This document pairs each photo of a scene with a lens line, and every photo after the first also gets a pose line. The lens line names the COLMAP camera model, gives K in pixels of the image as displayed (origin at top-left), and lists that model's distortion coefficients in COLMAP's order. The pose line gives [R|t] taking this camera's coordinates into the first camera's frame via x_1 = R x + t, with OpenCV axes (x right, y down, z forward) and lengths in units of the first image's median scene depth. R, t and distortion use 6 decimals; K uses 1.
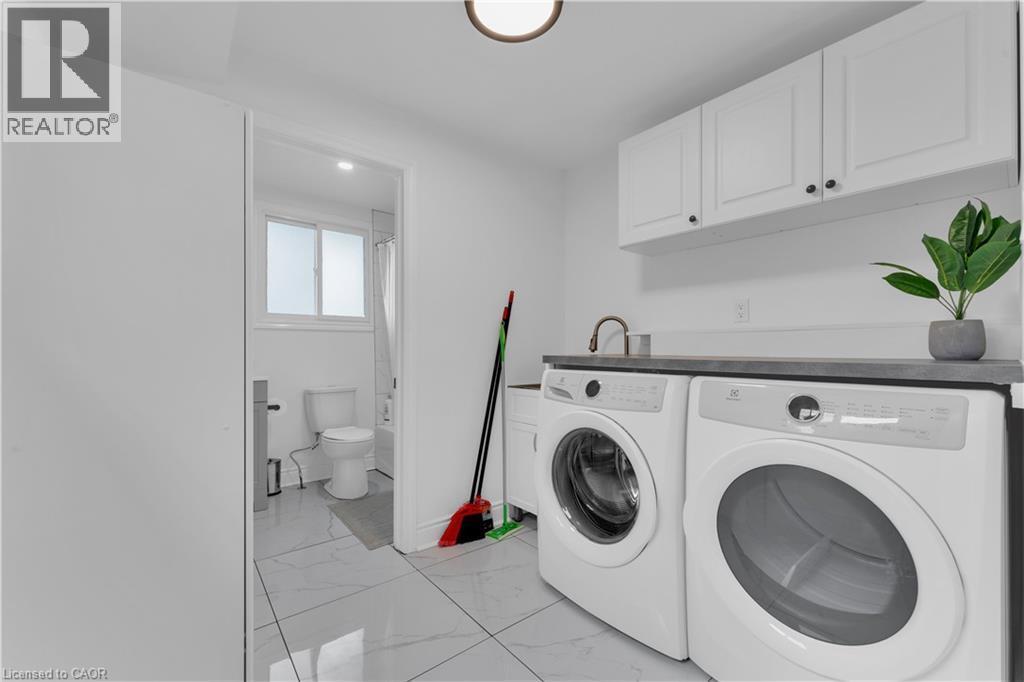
lens RADIAL K [[412.7, 0, 504.1], [0, 412.7, 346.1], [0, 0, 1]] dist [0.007048, -0.000518]
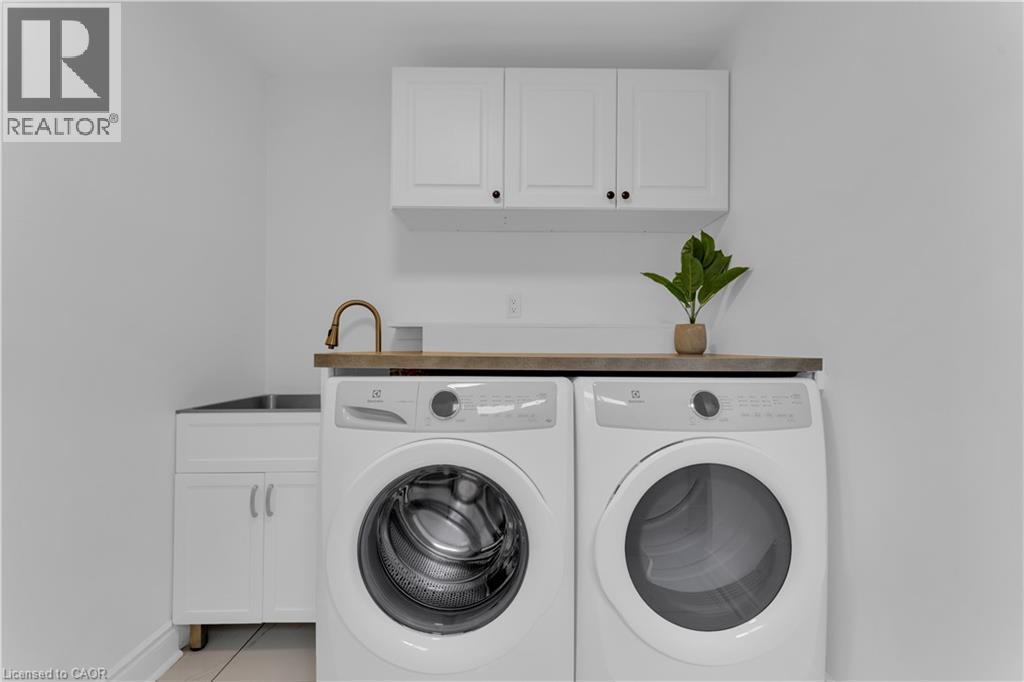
lens RADIAL K [[412.7, 0, 504.1], [0, 412.7, 346.1], [0, 0, 1]] dist [0.007048, -0.000518]
pose [[0.619994, 0.003106, 0.784600, -0.235532], [-0.010899, 0.999930, 0.004655, 0.006474], [-0.784531, -0.011437, 0.619984, 0.496958]]
